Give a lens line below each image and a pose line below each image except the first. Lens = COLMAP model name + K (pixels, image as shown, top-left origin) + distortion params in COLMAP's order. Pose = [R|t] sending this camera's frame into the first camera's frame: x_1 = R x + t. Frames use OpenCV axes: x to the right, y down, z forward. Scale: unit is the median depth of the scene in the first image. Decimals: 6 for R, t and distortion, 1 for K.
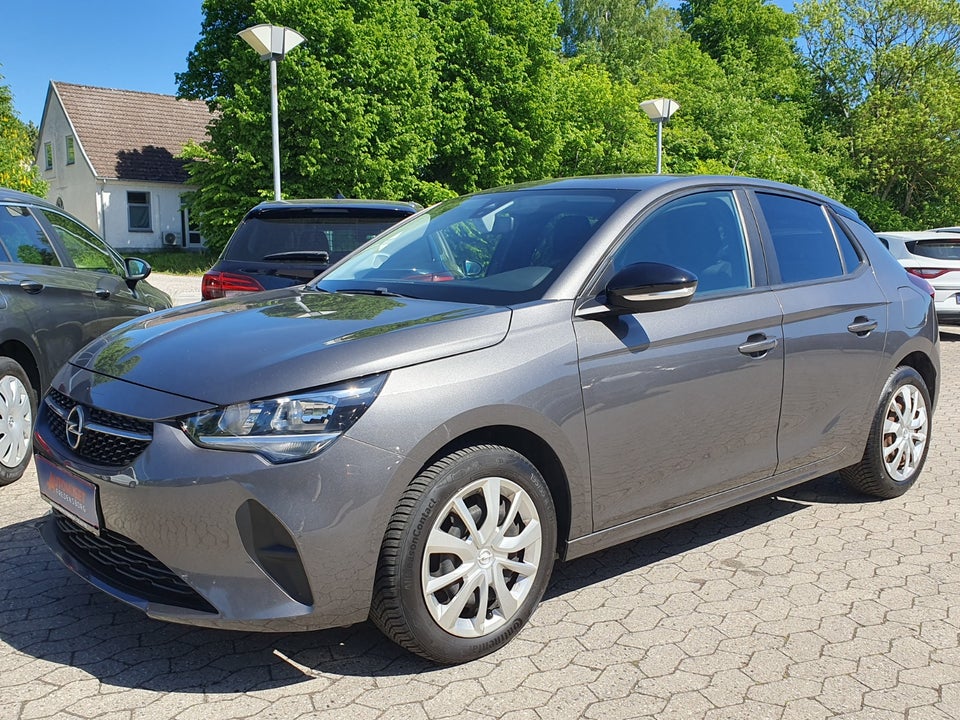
lens RADIAL K [[961.4, 0, 478.9], [0, 961.4, 335.5], [0, 0, 1]] dist [0.138754, -0.331991]
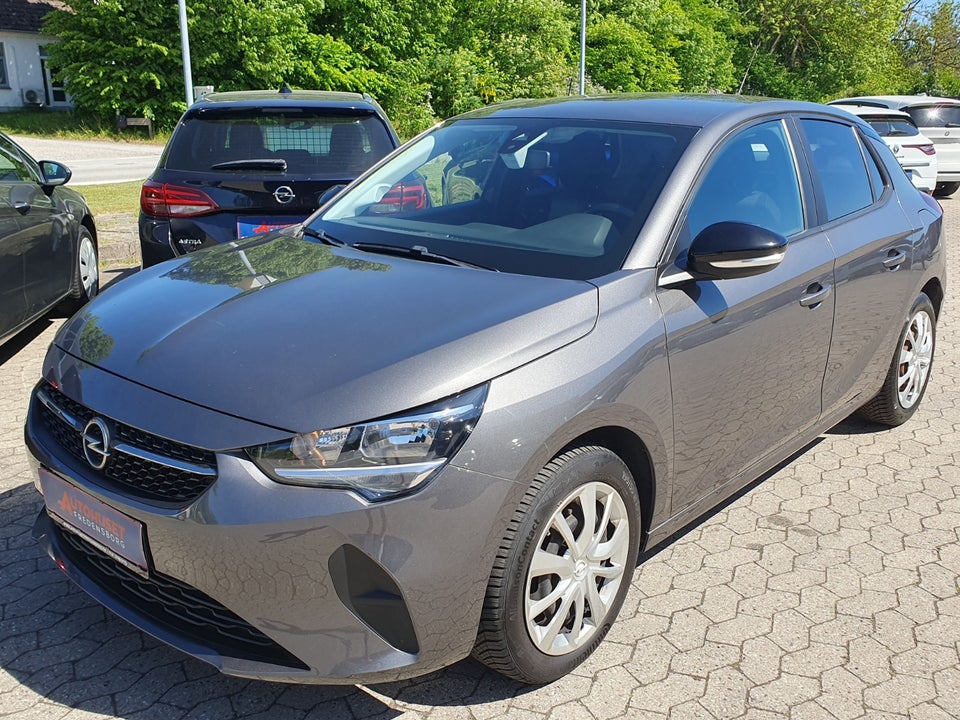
lens RADIAL K [[961.4, 0, 478.9], [0, 961.4, 335.5], [0, 0, 1]] dist [0.138754, -0.331991]
pose [[0.991677, -0.027271, 0.125828, -0.189612], [0.007746, 0.988177, 0.153119, -0.122067], [-0.128517, -0.150870, 0.980164, 0.150680]]
